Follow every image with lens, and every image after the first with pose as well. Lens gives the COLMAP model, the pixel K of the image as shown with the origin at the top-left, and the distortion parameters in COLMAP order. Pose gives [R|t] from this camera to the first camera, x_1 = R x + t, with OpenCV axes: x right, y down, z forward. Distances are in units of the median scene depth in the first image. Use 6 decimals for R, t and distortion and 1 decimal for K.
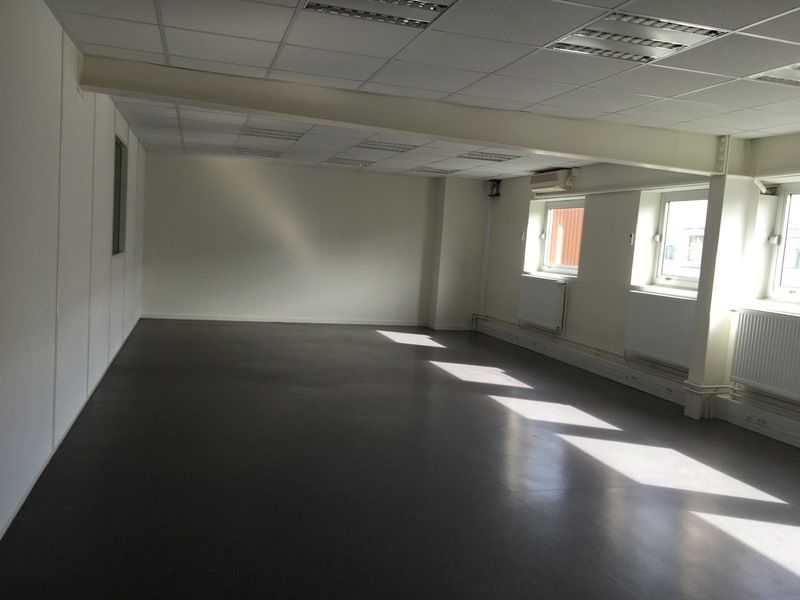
lens RADIAL K [[676.2, 0, 400.0], [0, 676.2, 300.0], [0, 0, 1]] dist [0.083497, -0.105288]
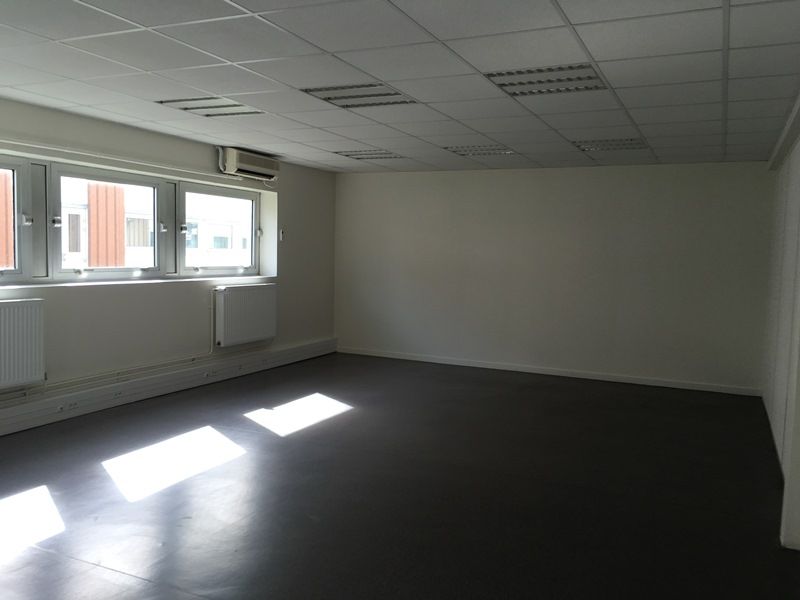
lens RADIAL K [[676.2, 0, 400.0], [0, 676.2, 300.0], [0, 0, 1]] dist [0.083497, -0.105288]
pose [[-0.742875, -0.141437, 0.654318, -0.468085], [-0.016887, 0.981074, 0.192896, -0.176216], [-0.669217, 0.132248, -0.731204, 1.506990]]
